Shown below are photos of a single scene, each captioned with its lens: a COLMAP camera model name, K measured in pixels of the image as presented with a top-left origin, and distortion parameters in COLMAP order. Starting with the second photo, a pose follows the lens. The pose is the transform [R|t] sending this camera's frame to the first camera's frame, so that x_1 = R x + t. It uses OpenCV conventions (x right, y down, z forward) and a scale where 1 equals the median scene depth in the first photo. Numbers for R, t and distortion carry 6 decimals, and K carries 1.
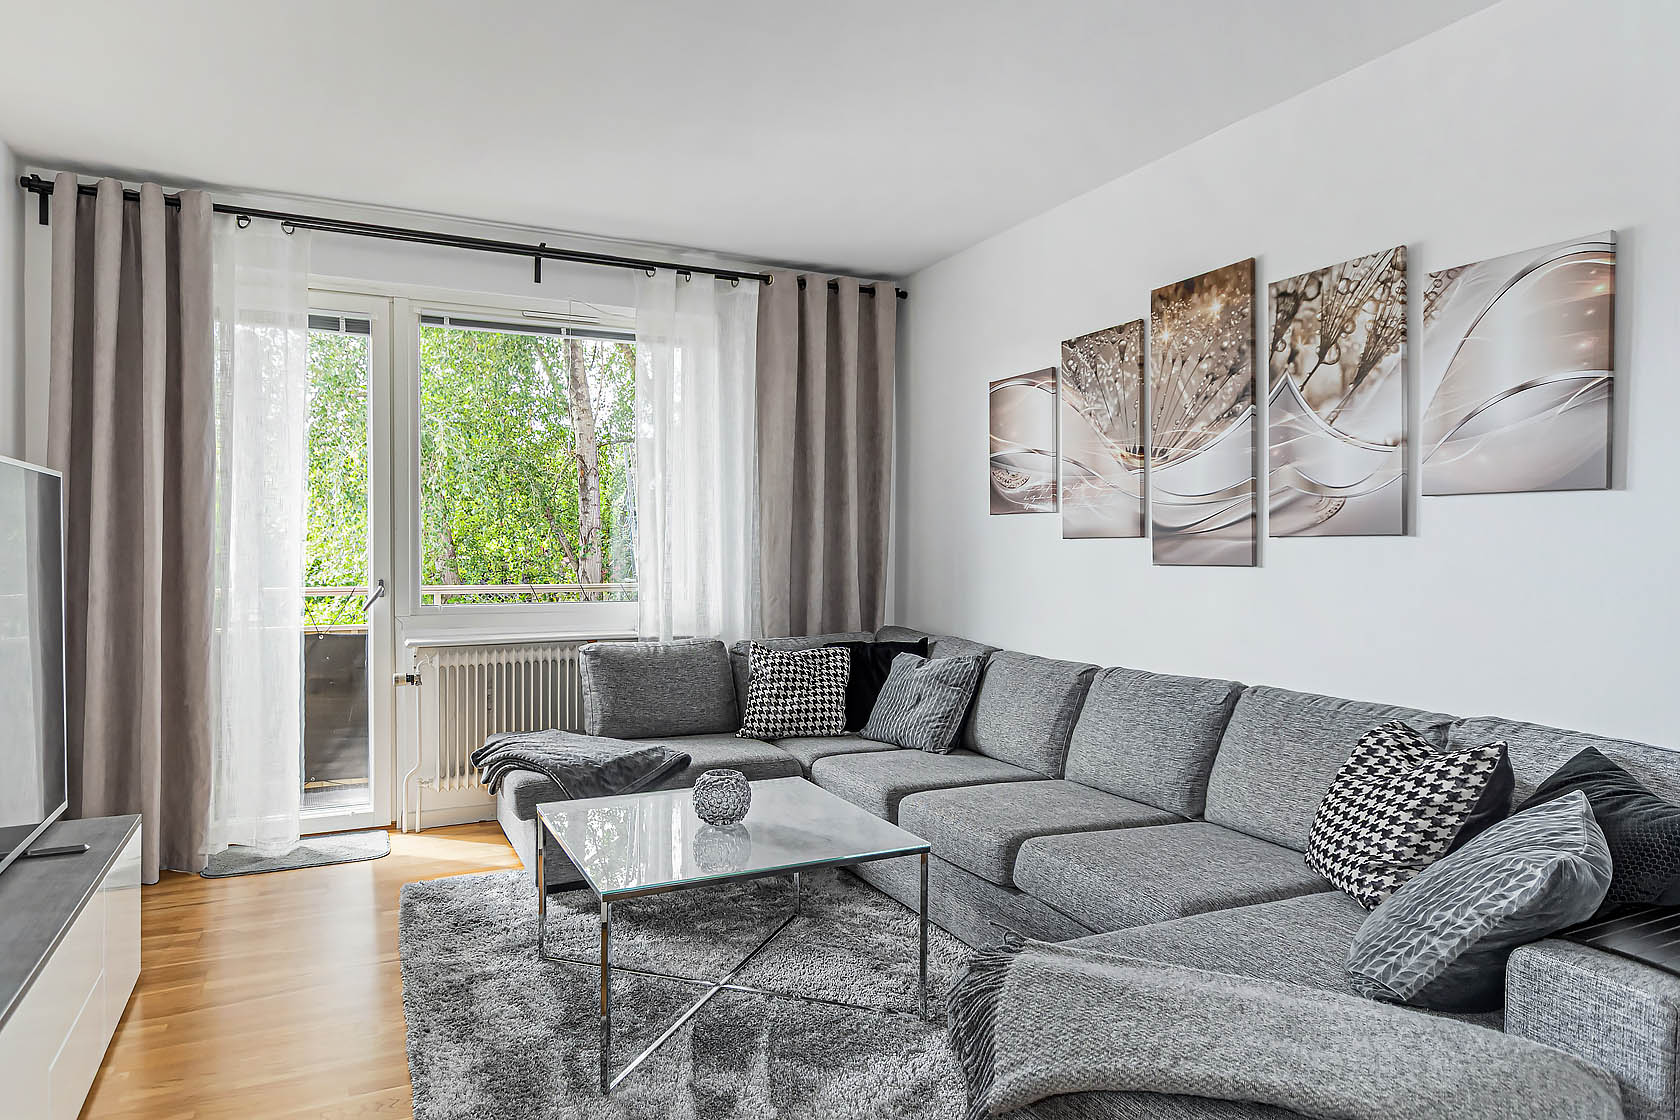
lens RADIAL K [[1019.4, 0, 850.5], [0, 1019.4, 557.4], [0, 0, 1]] dist [0.009183, 0.000137]
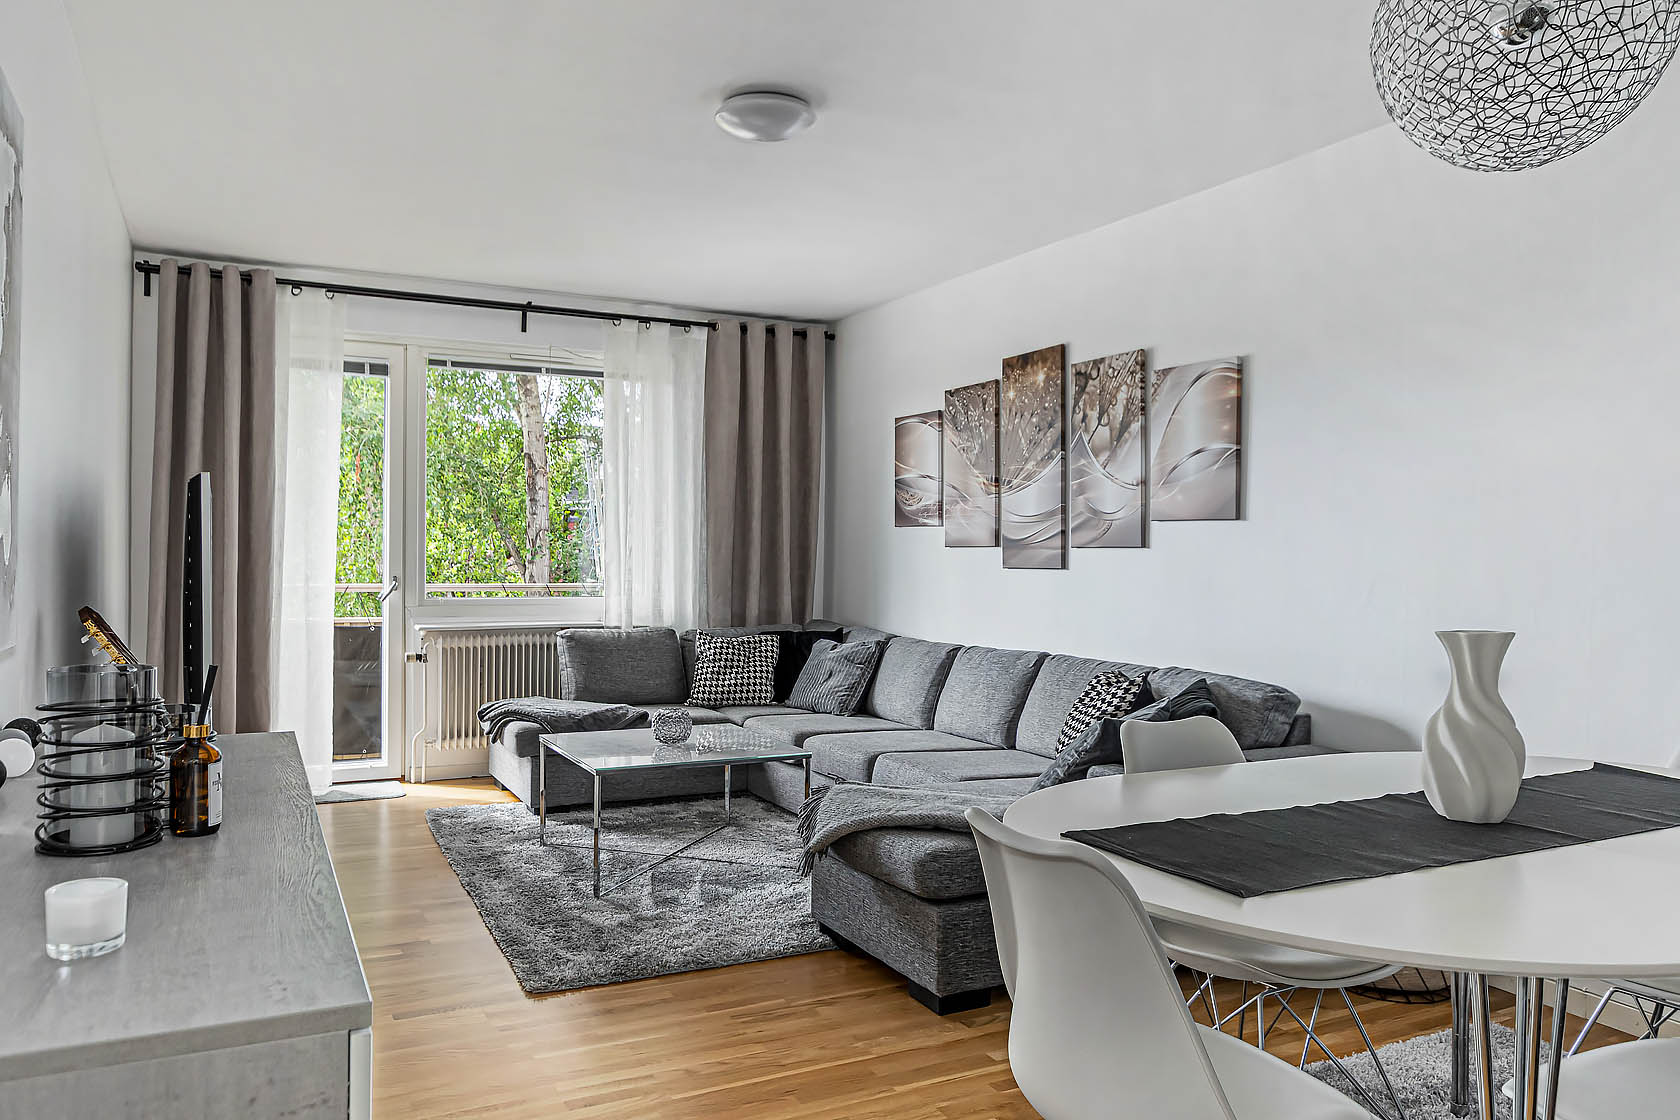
lens RADIAL K [[1210.8, 0, 832.3], [0, 1210.8, 561.8], [0, 0, 1]] dist [-0.007009, 0.000572]
pose [[0.999967, 0.007725, 0.002428, 0.066878], [-0.007721, 0.999969, -0.001716, 0.003539], [-0.002441, 0.001697, 0.999996, -0.503184]]
